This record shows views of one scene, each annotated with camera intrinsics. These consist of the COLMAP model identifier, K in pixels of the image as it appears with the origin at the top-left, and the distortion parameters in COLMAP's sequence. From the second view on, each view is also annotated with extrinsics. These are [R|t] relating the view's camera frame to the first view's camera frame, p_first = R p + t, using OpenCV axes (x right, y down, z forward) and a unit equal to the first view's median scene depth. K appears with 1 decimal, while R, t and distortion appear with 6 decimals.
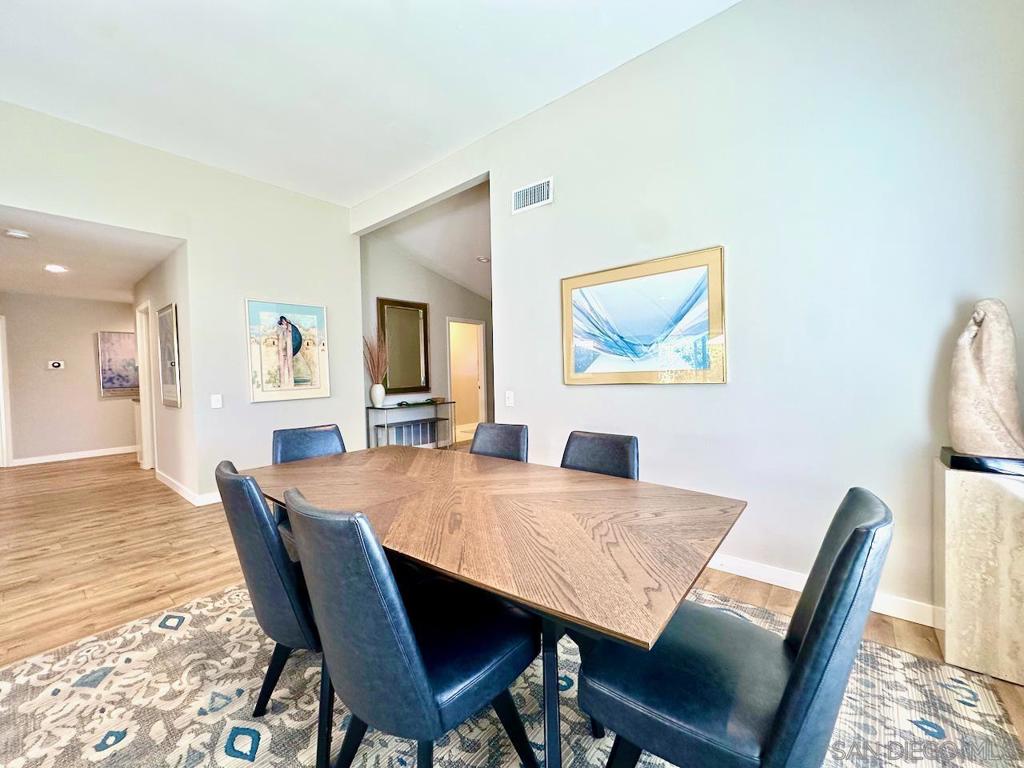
lens RADIAL K [[408.7, 0, 514.7], [0, 408.7, 383.1], [0, 0, 1]] dist [-0.005680, 0.000935]
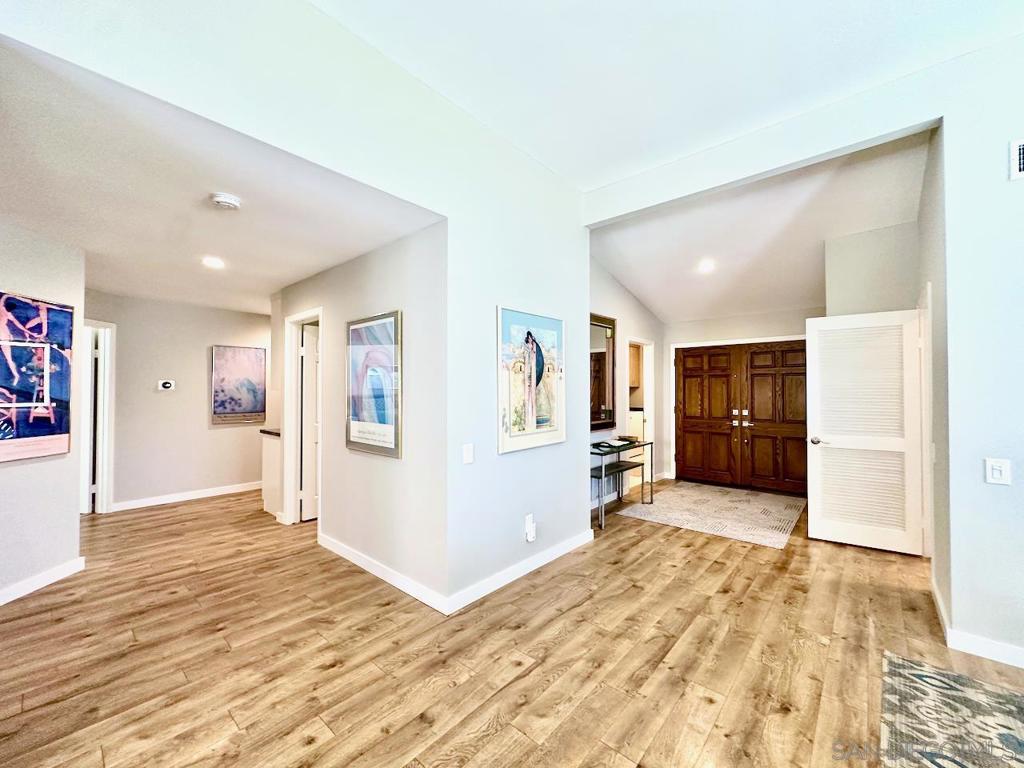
lens RADIAL K [[408.7, 0, 511.4], [0, 408.7, 384.0], [0, 0, 1]] dist [-0.005680, 0.000935]
pose [[0.999210, 0.023235, -0.032243, -0.560338], [-0.024684, 0.998668, -0.045310, -0.036571], [0.031148, 0.046070, 0.998452, 0.276896]]
